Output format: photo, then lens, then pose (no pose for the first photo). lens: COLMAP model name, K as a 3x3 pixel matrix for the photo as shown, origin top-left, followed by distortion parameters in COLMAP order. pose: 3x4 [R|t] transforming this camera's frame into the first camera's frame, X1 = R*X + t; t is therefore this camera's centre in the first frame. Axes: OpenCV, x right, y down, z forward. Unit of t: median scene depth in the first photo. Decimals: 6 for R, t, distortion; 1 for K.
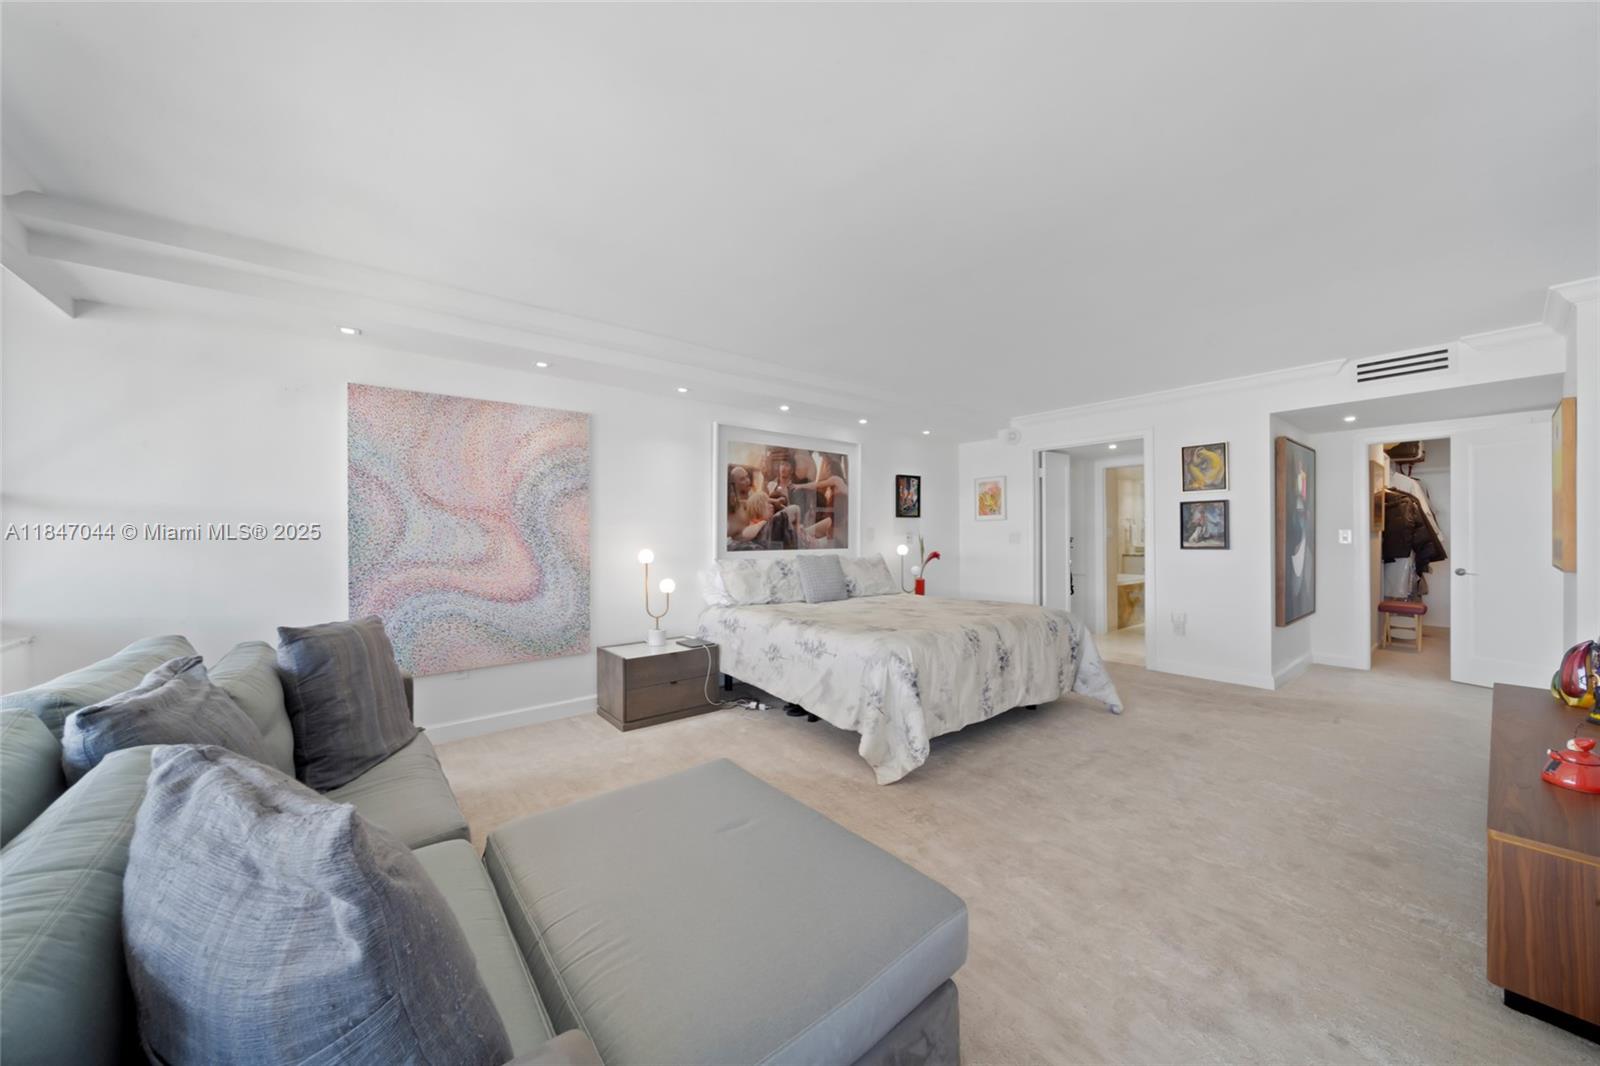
lens RADIAL K [[565.0, 0, 802.2], [0, 565.0, 529.6], [0, 0, 1]] dist [0.001114, -0.000003]
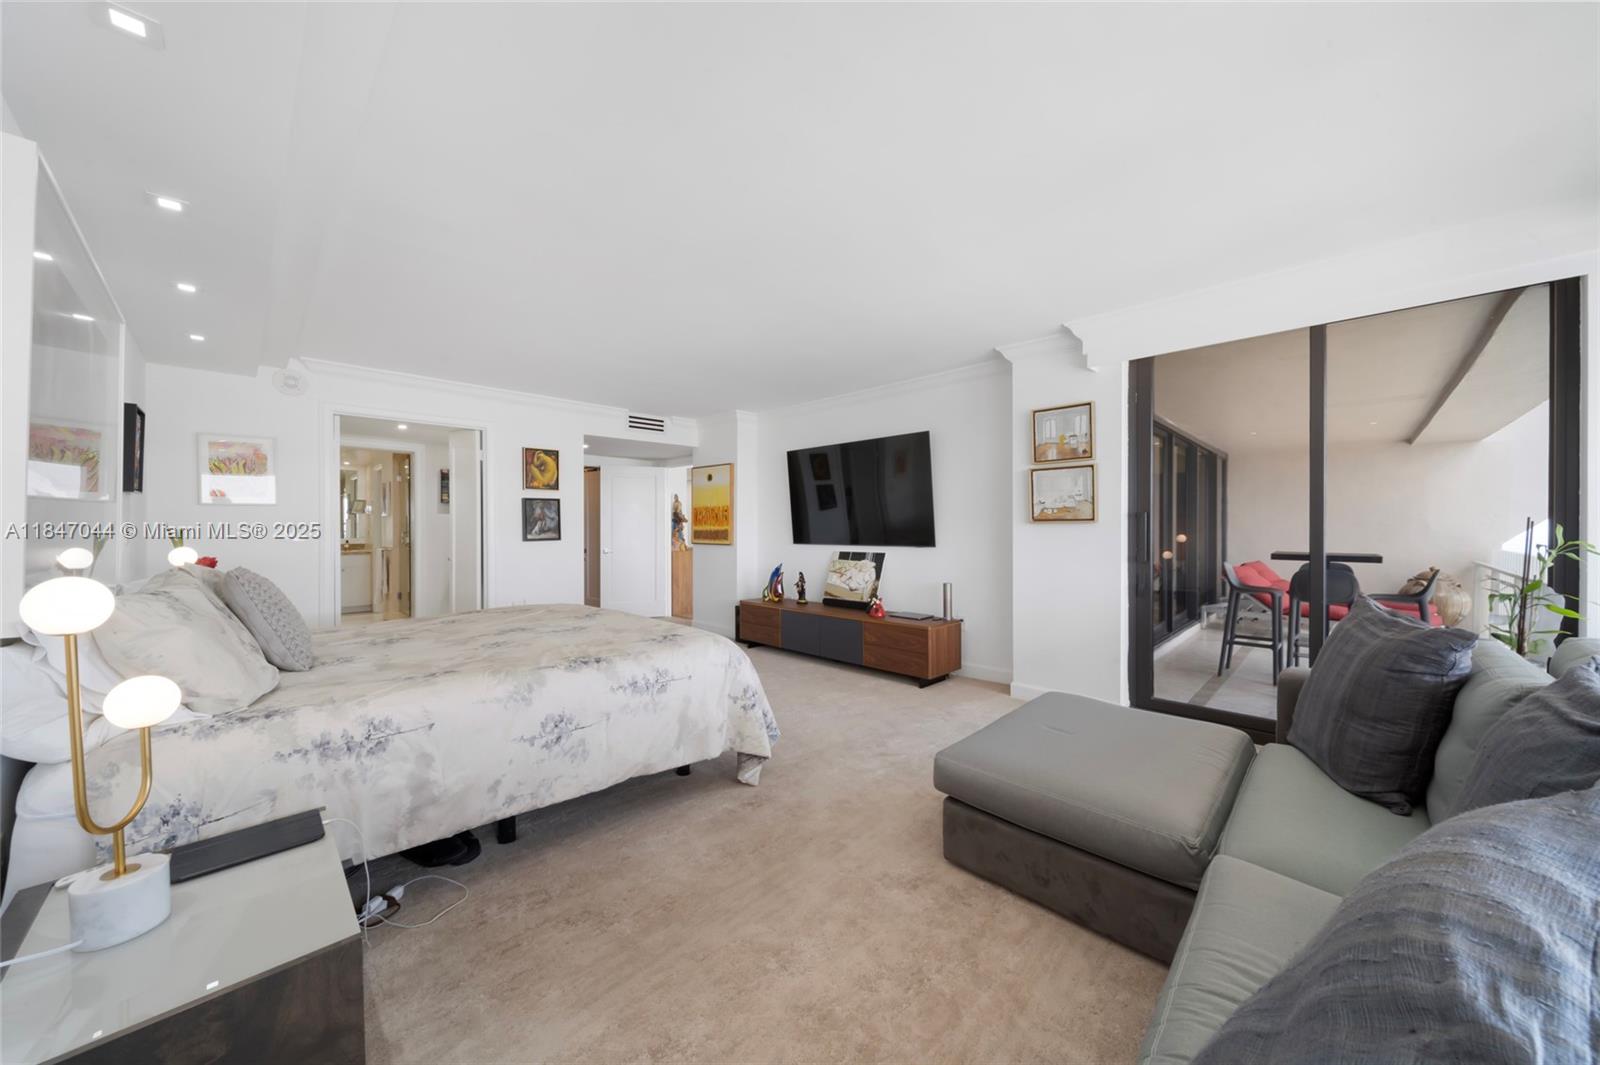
lens RADIAL K [[565.0, 0, 795.4], [0, 565.0, 532.1], [0, 0, 1]] dist [0.001114, -0.000003]
pose [[-0.118470, -0.001954, 0.992956, -0.485927], [-0.005122, 0.999986, 0.001357, 0.013068], [-0.992944, -0.004926, -0.118478, 0.627091]]
